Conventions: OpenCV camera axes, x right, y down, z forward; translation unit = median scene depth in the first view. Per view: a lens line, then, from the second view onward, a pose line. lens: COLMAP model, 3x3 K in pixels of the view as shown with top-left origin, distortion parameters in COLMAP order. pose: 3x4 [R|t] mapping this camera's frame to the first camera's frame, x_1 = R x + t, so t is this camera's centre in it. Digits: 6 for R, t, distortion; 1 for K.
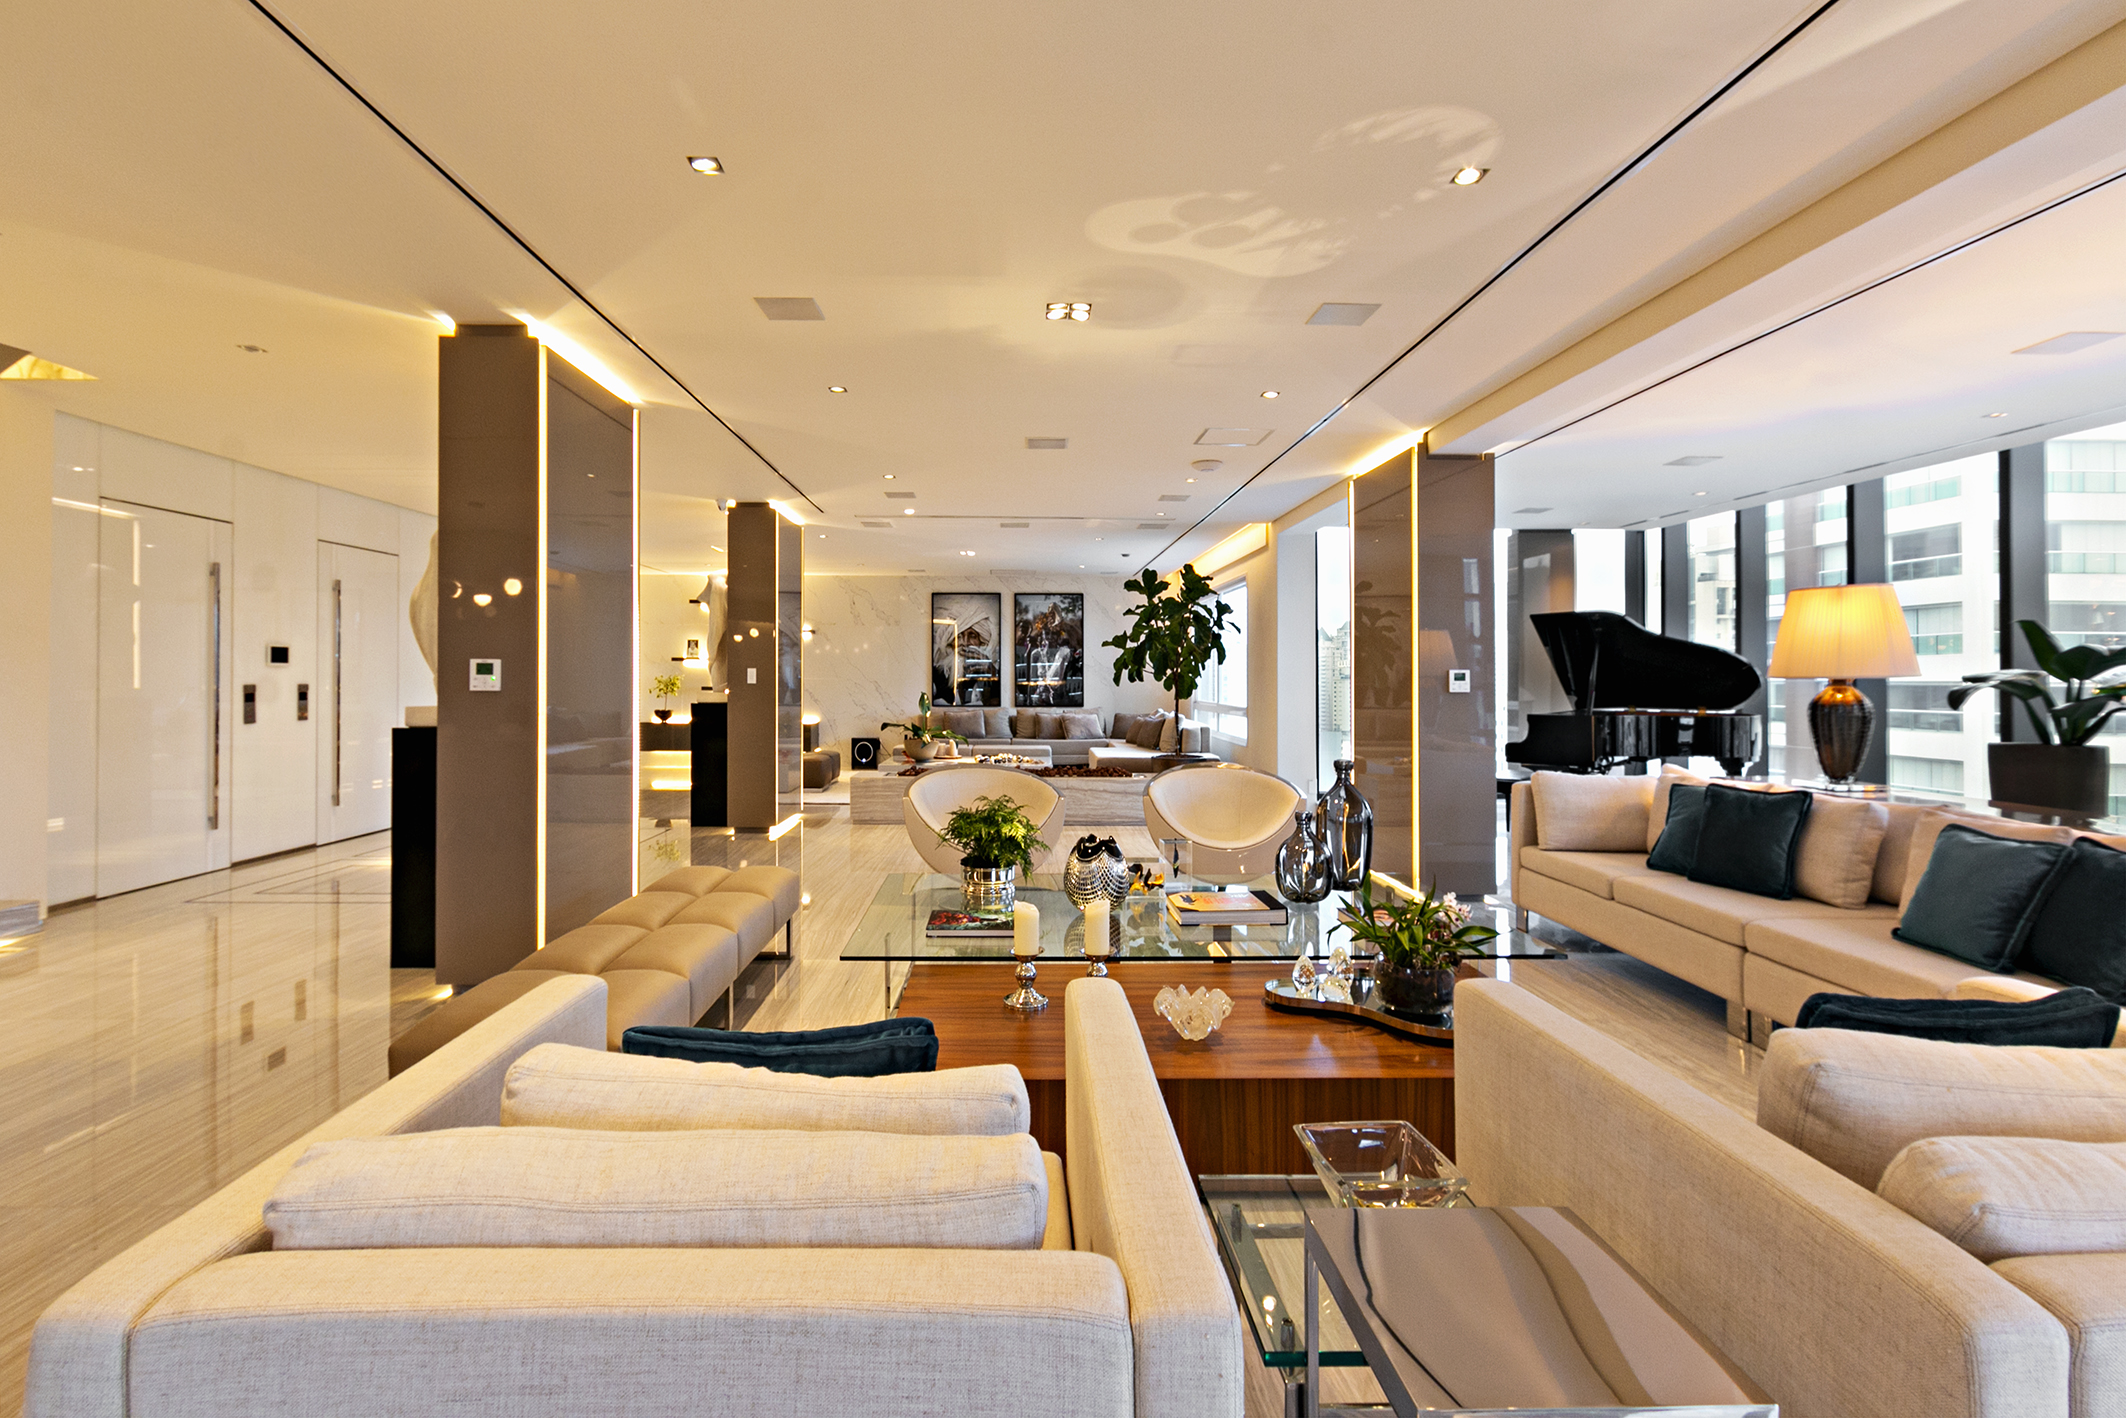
lens RADIAL K [[1019.0, 0, 1017.0], [0, 1019.0, 696.8], [0, 0, 1]] dist [-0.004290, -0.000325]
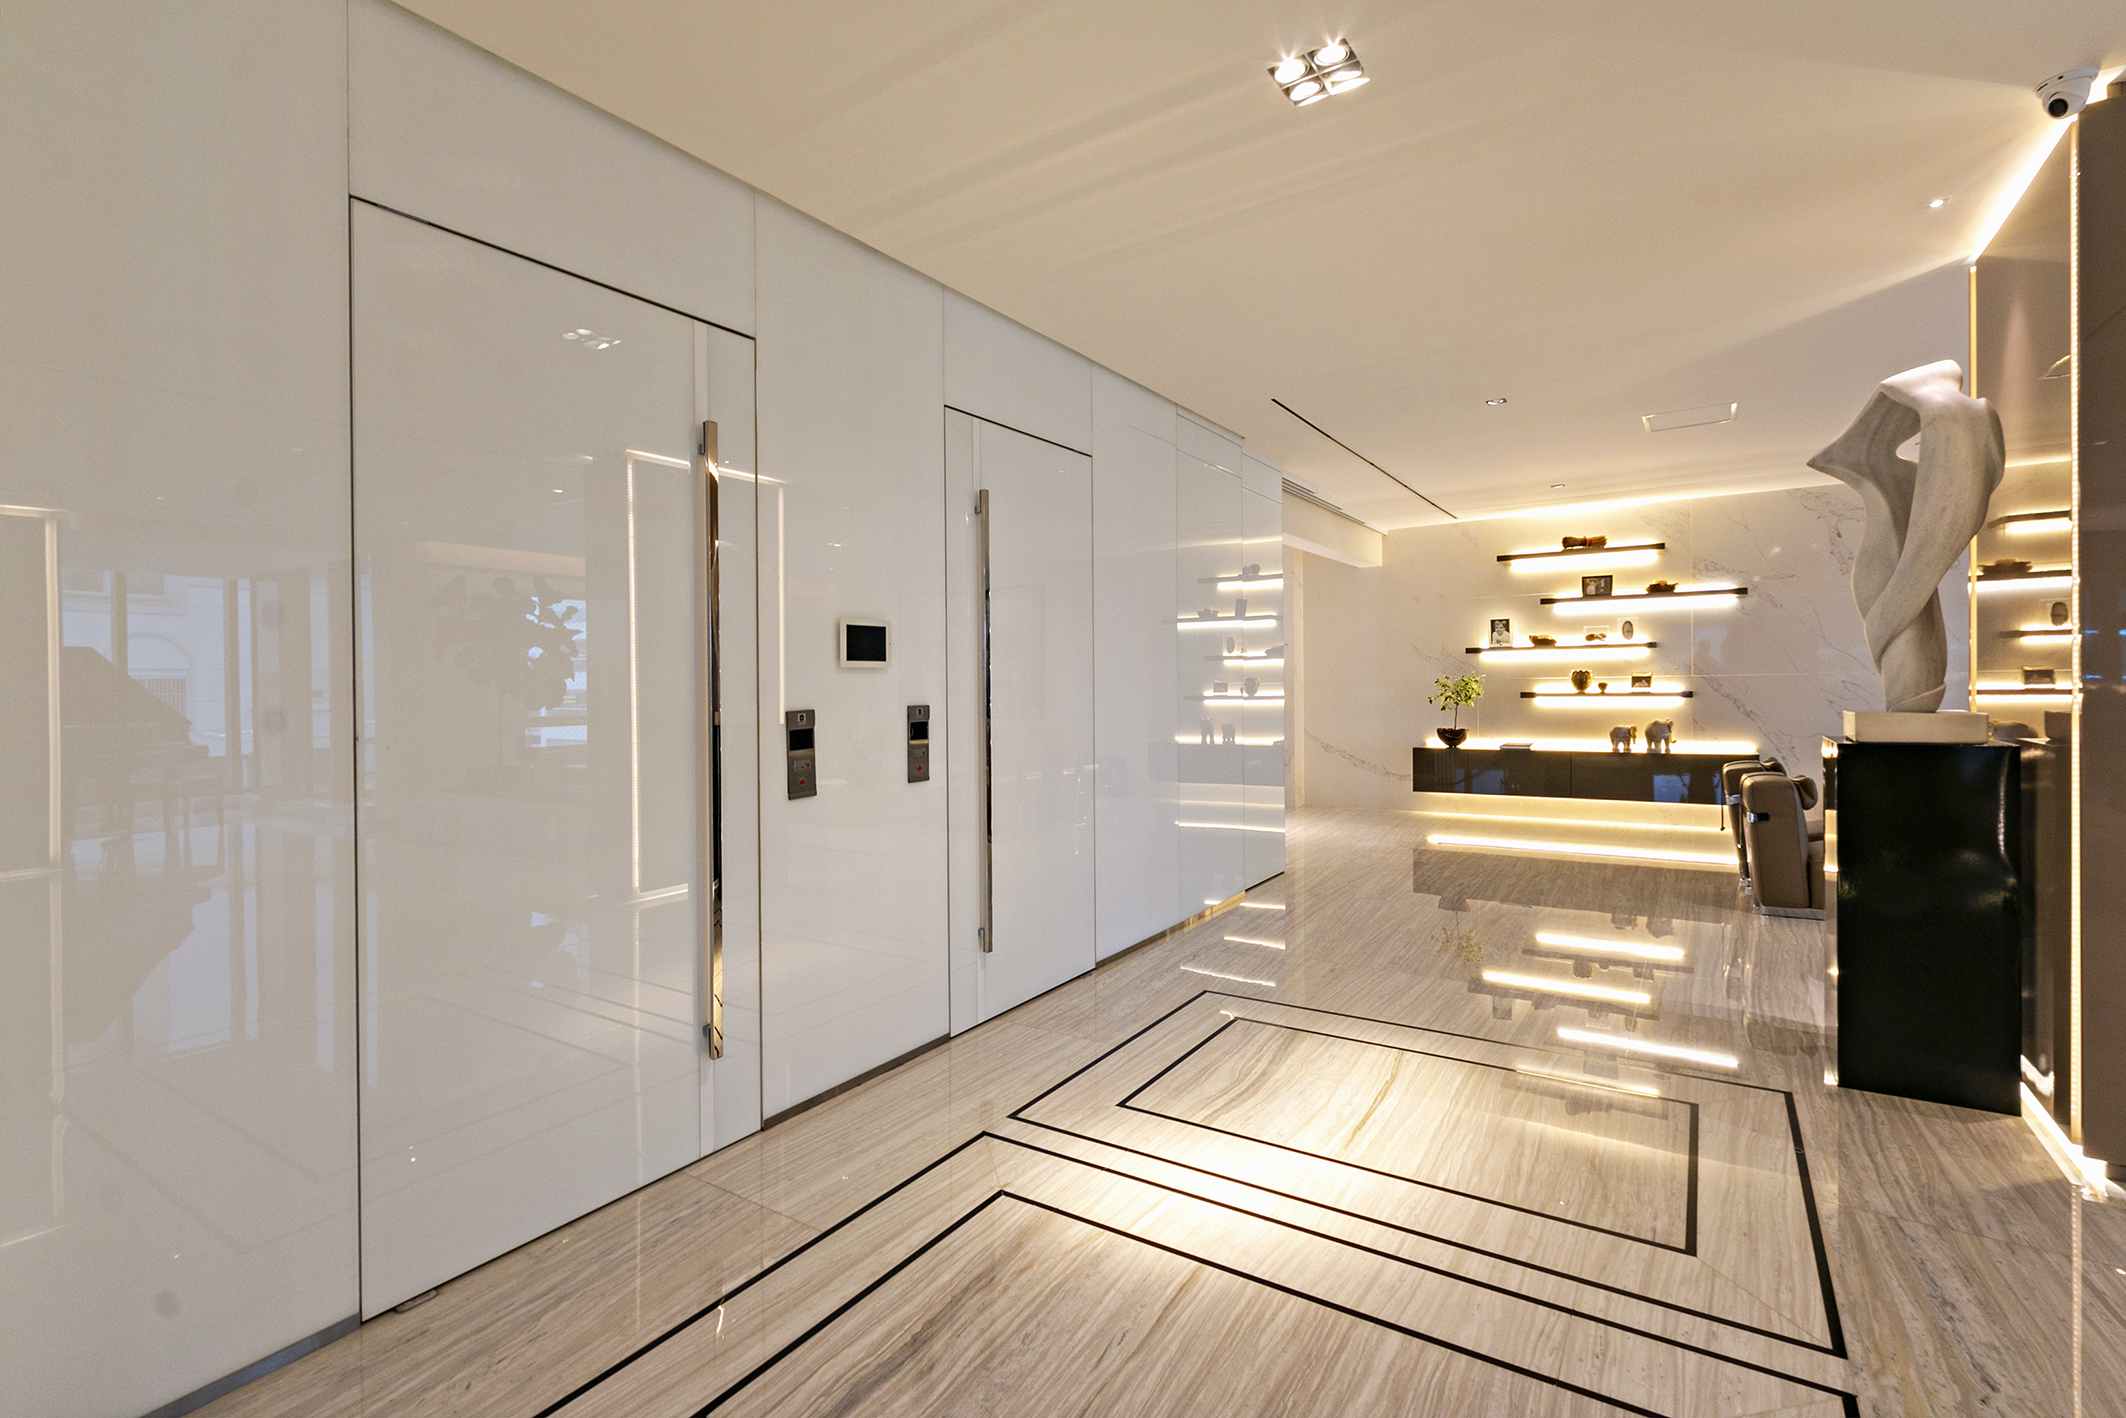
lens RADIAL K [[960.2, 0, 1054.3], [0, 960.2, 687.6], [0, 0, 1]] dist [-0.002399, -0.000142]
pose [[0.824713, -0.015038, -0.565352, -0.213373], [0.008957, 0.999868, -0.013529, -0.007596], [0.565481, 0.006094, 0.824739, 0.358756]]
